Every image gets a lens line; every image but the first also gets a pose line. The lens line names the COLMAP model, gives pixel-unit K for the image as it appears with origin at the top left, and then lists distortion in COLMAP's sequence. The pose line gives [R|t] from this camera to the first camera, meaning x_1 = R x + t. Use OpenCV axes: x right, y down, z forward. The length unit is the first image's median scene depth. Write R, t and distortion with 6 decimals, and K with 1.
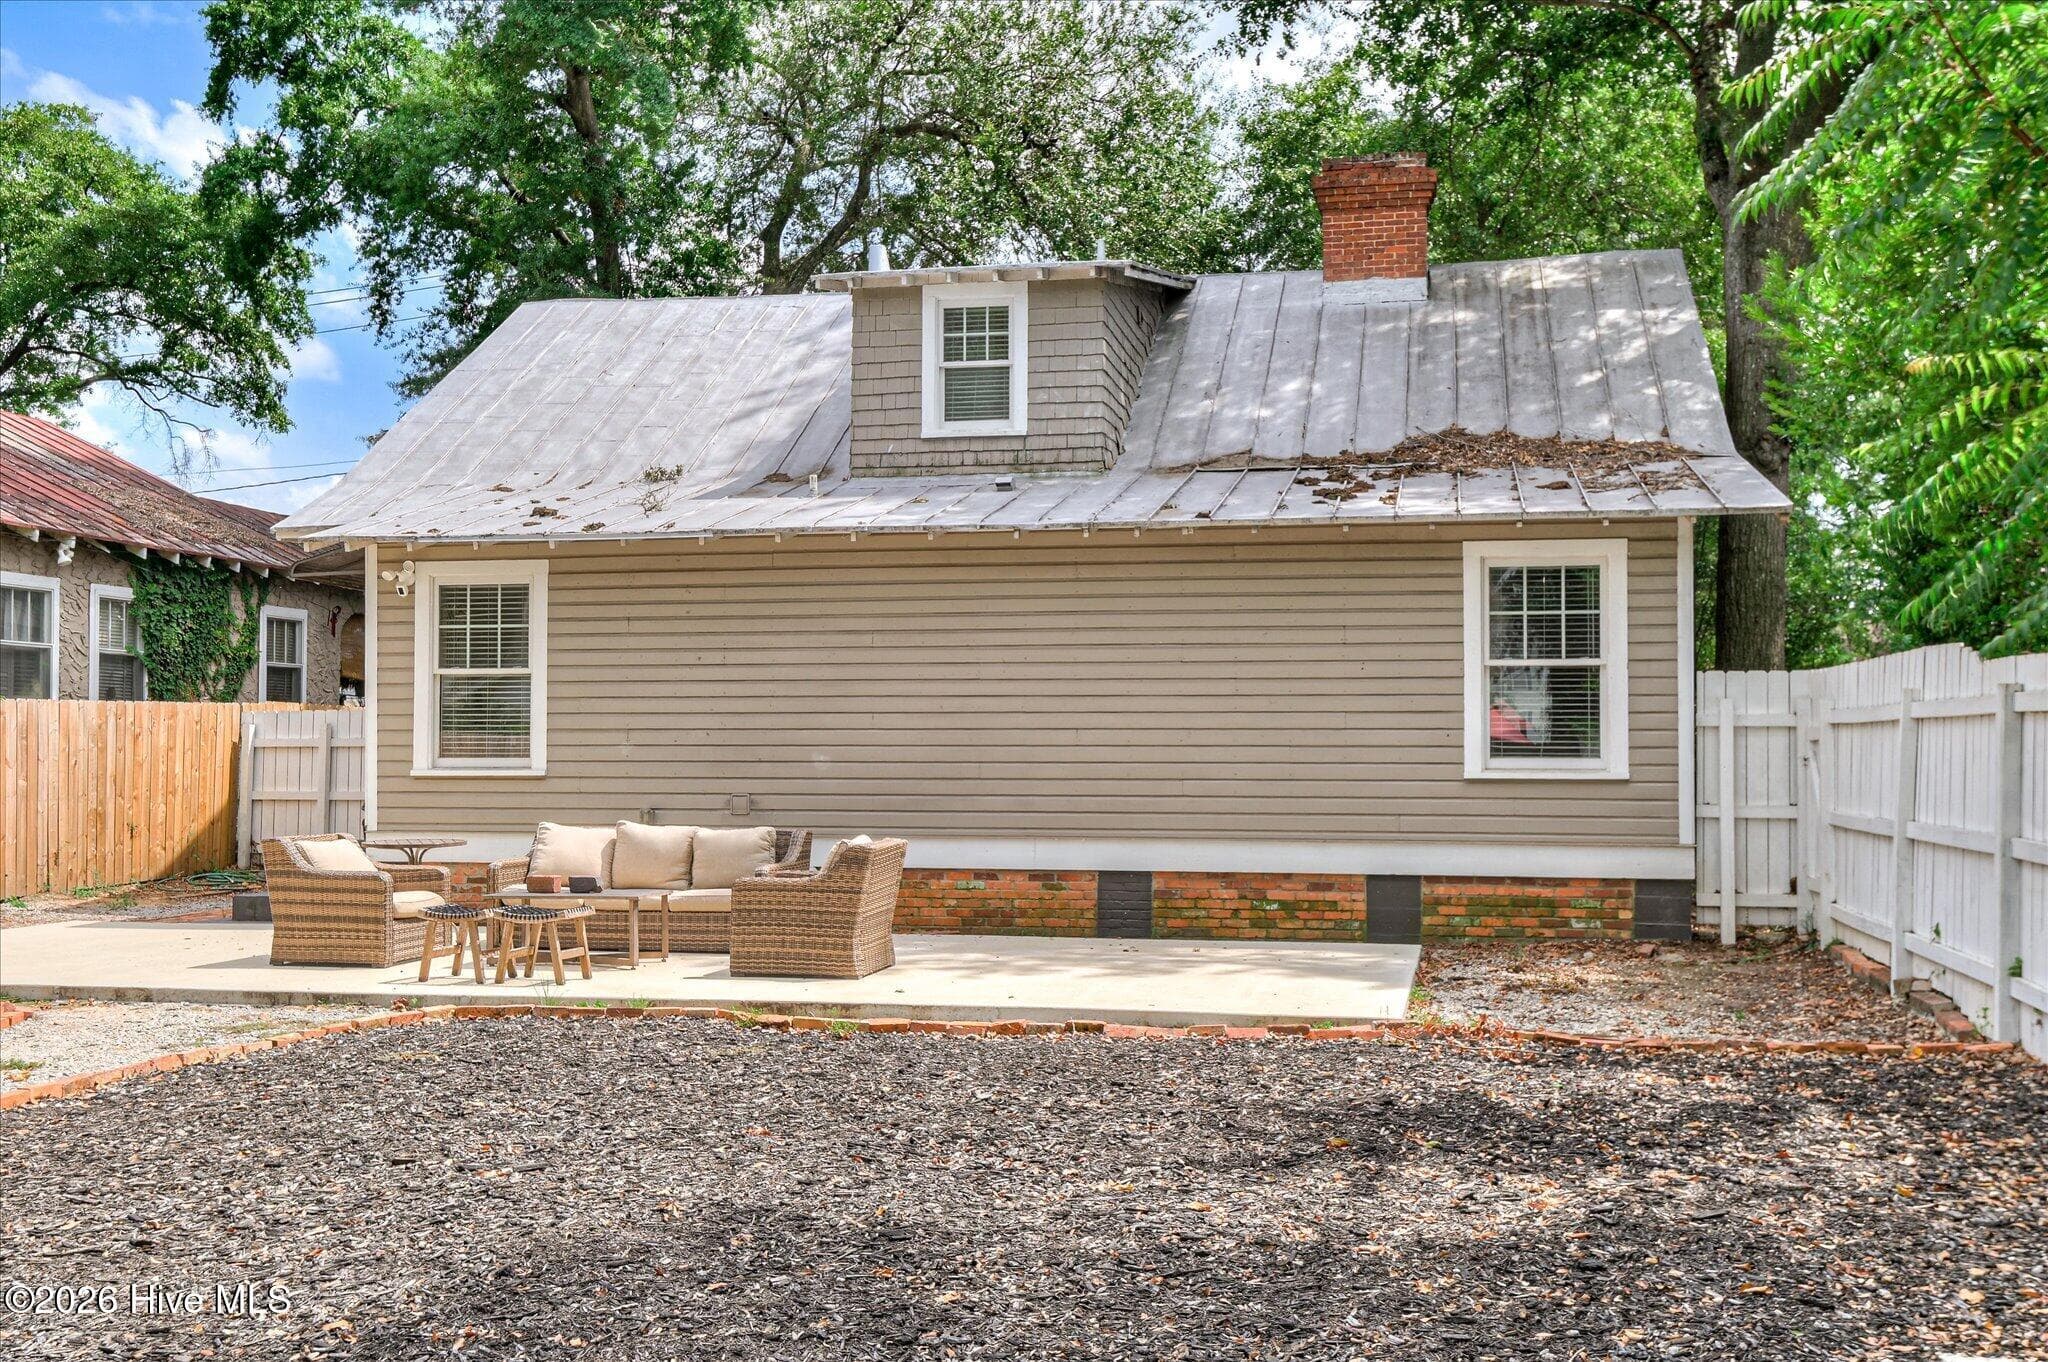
lens RADIAL K [[1991.9, 0, 1084.3], [0, 1991.9, 729.2], [0, 0, 1]] dist [0.072126, -0.004760]
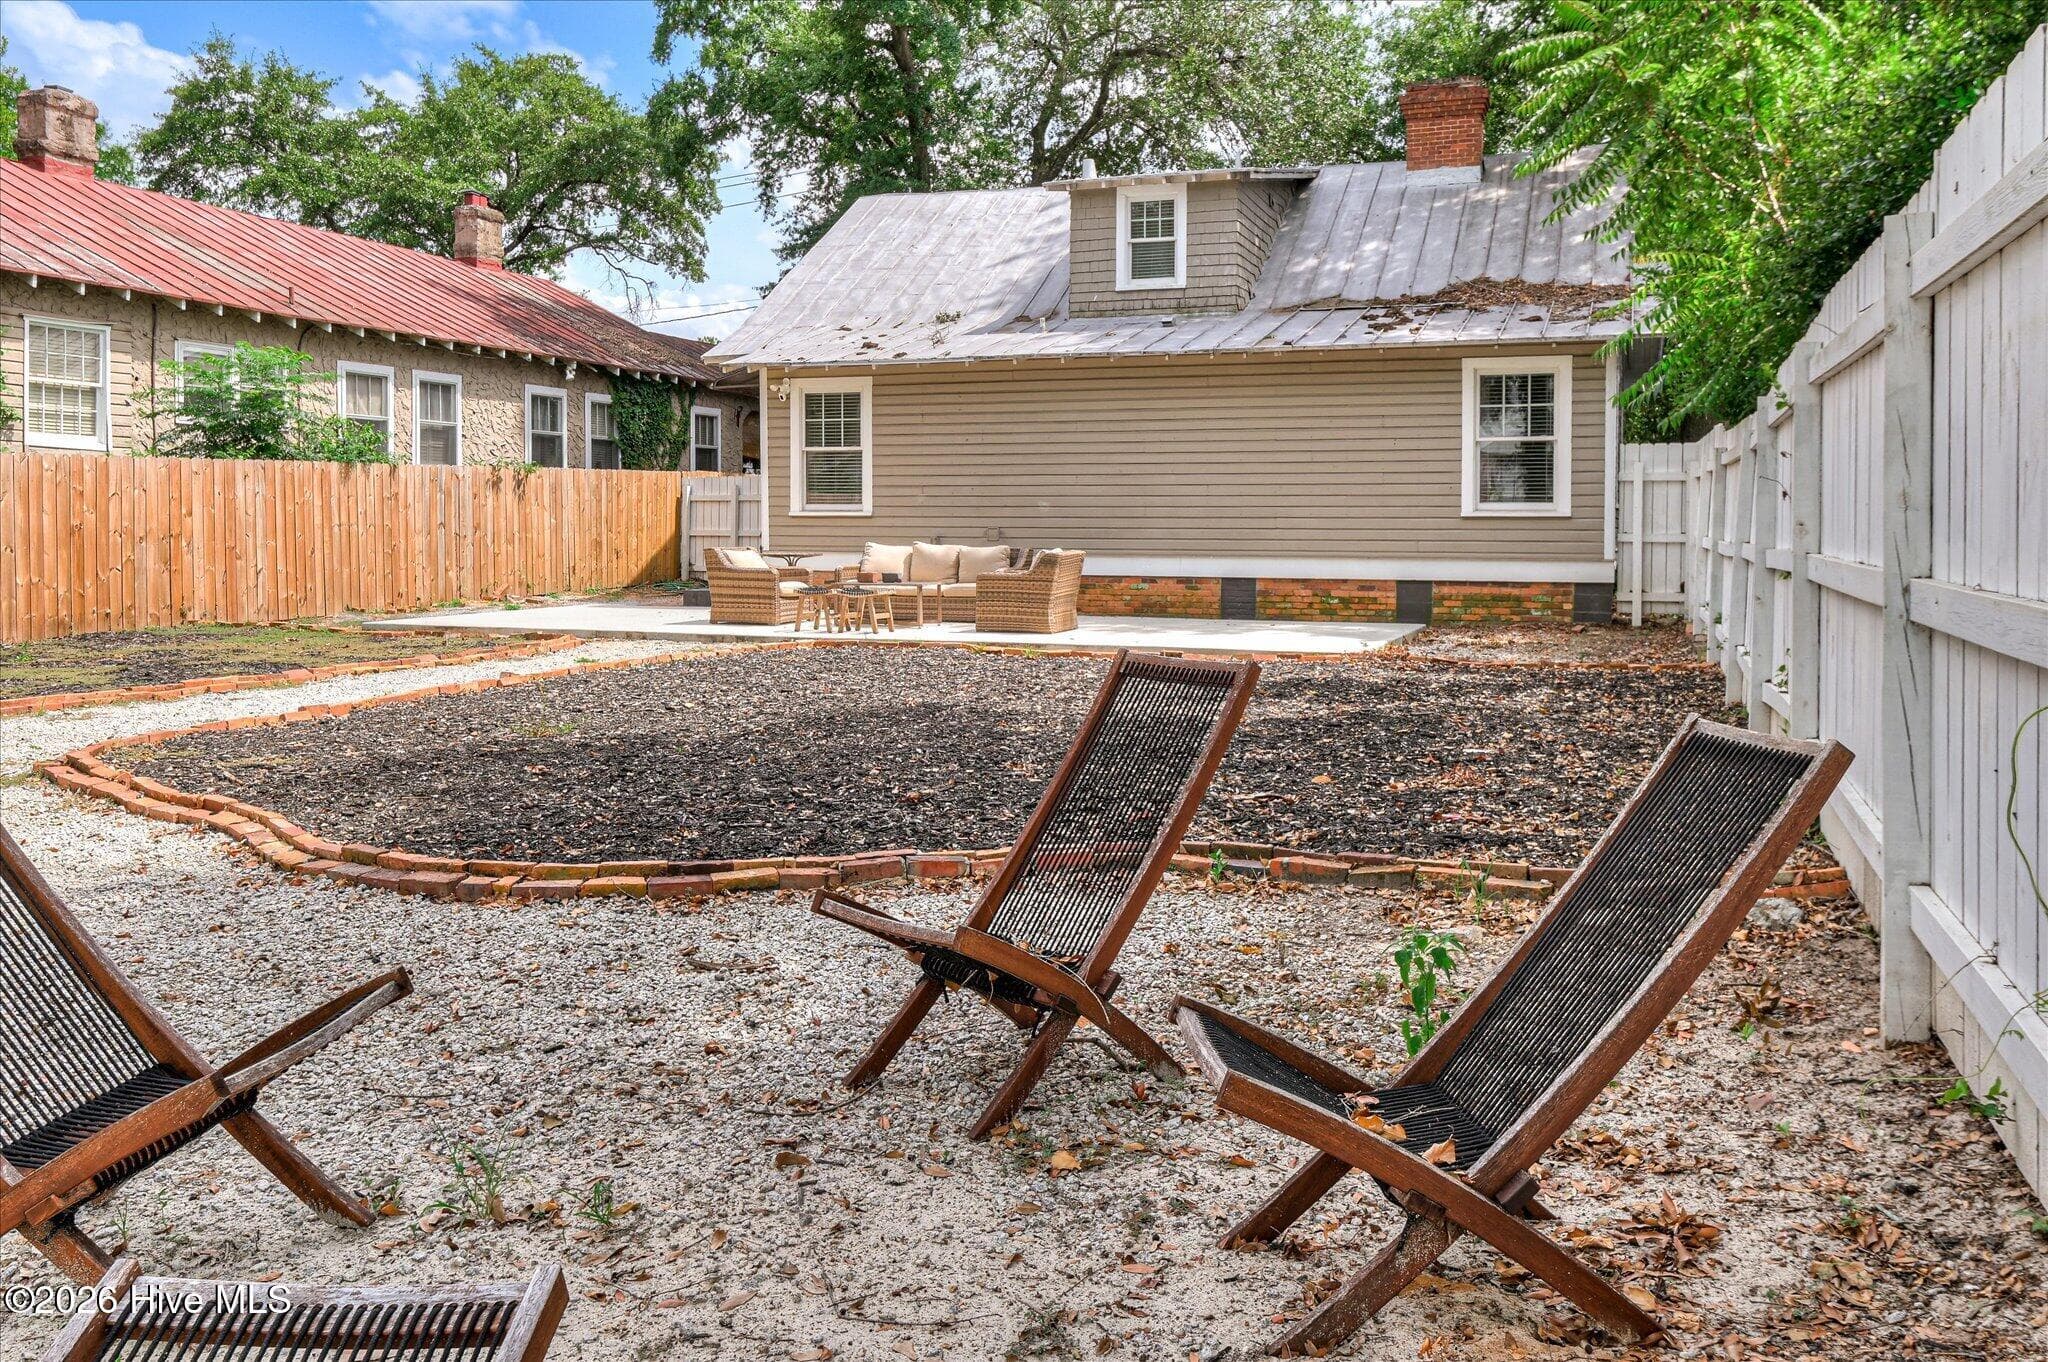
lens RADIAL K [[1609.9, 0, 1113.2], [0, 1609.9, 566.8], [0, 0, 1]] dist [0.072412, -0.000509]
pose [[0.992017, 0.004945, -0.126009, 0.070015], [0.000285, 0.999140, 0.041453, 0.010232], [0.126105, -0.041158, 0.991163, -0.205390]]
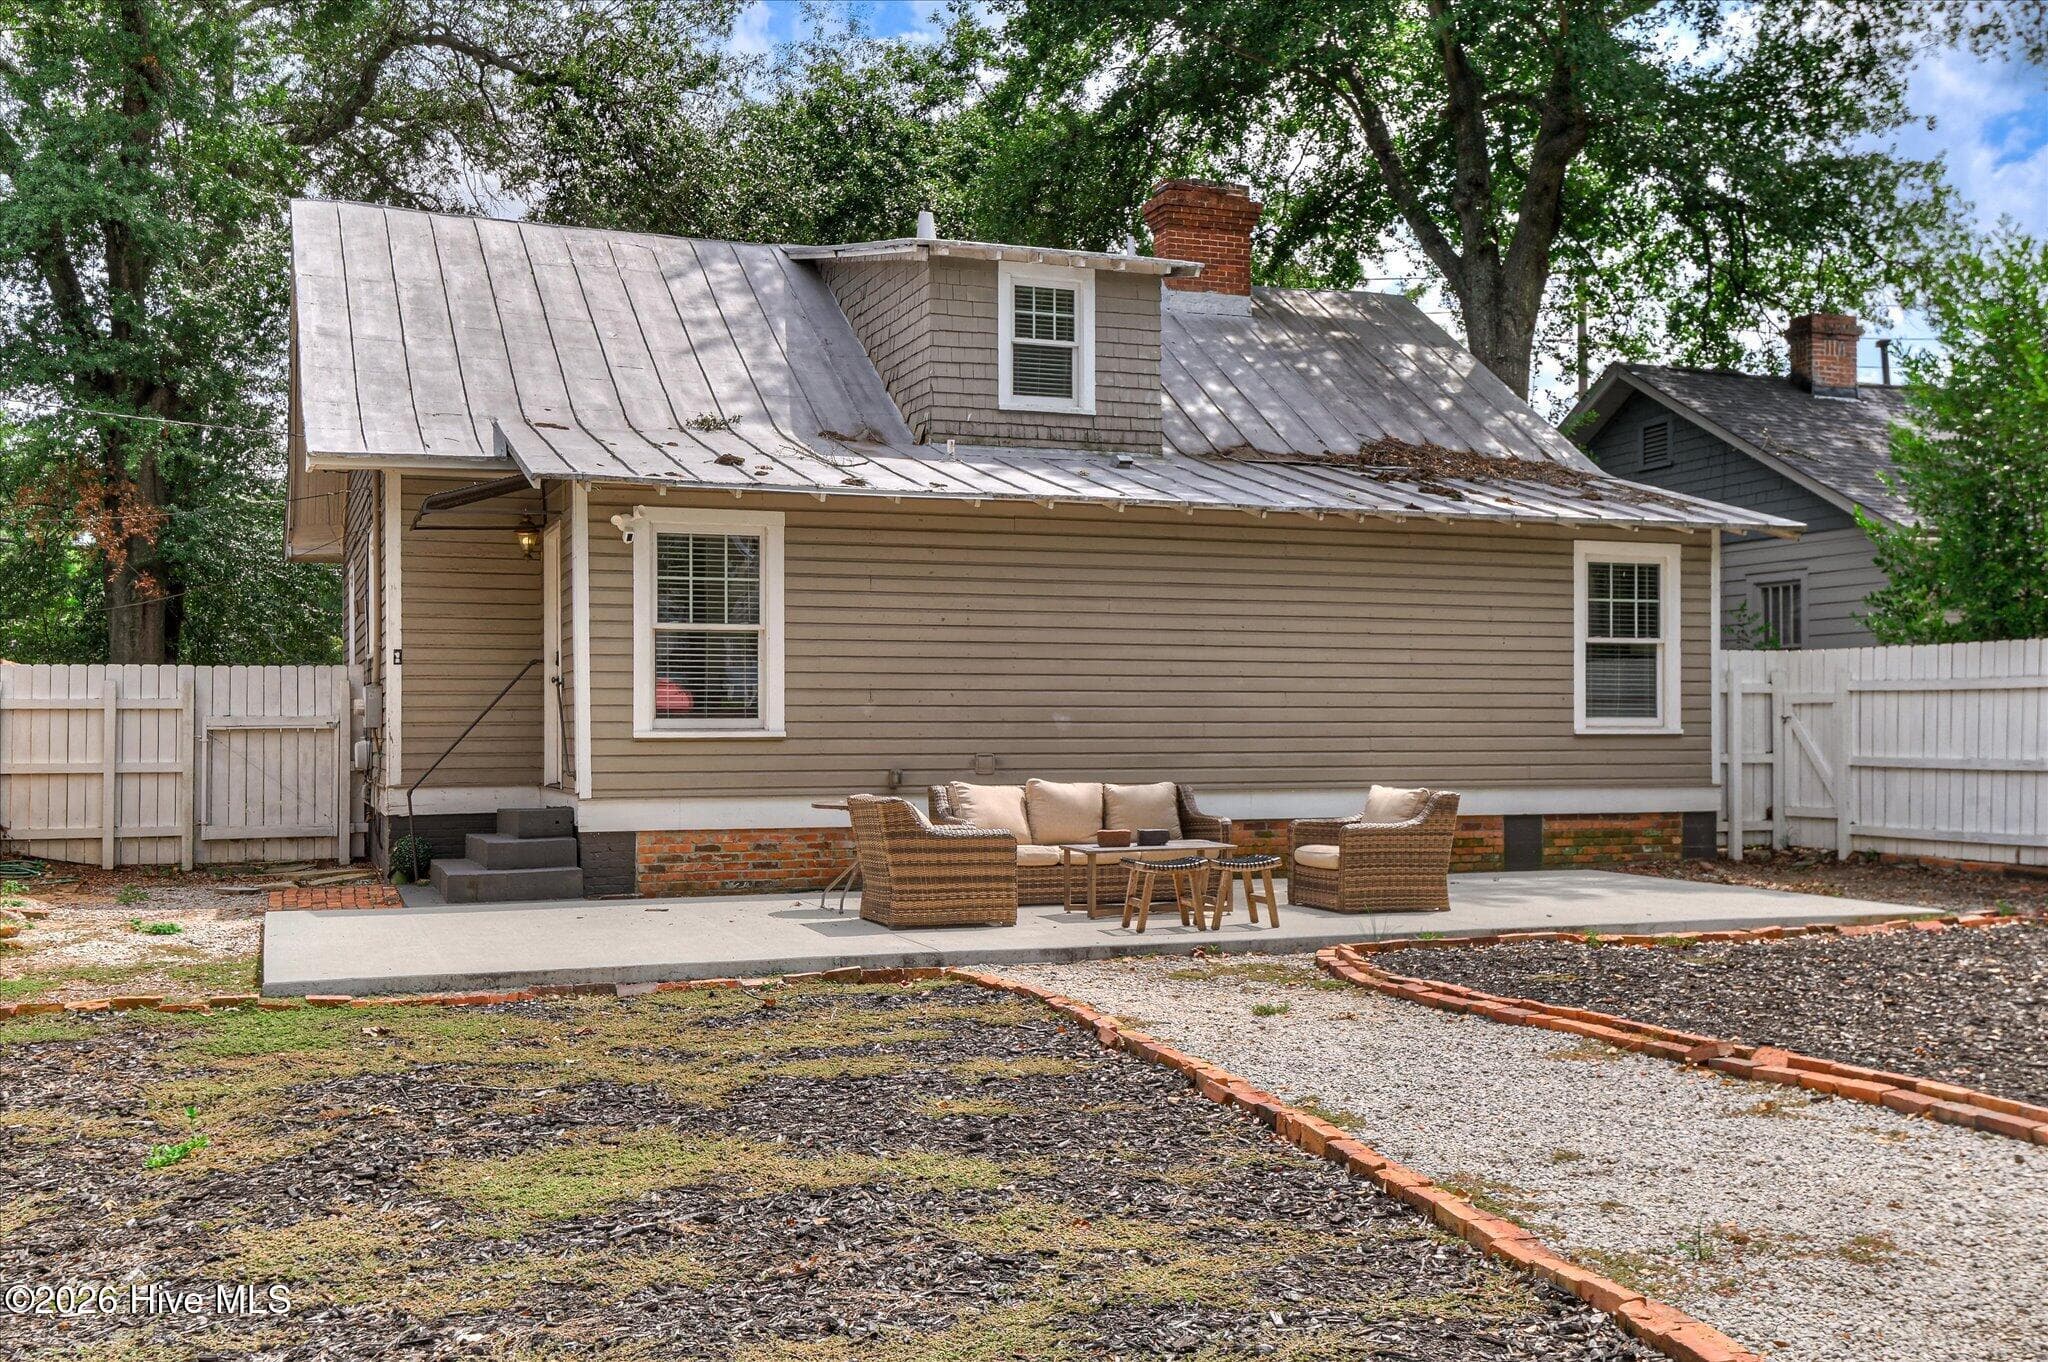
lens RADIAL K [[1991.9, 0, 1084.3], [0, 1991.9, 729.2], [0, 0, 1]] dist [0.072126, -0.004760]
pose [[0.845766, -0.003288, 0.533544, -0.603642], [-0.004812, 0.999893, 0.013790, 0.005118], [-0.533532, -0.014231, 0.845660, 0.103090]]
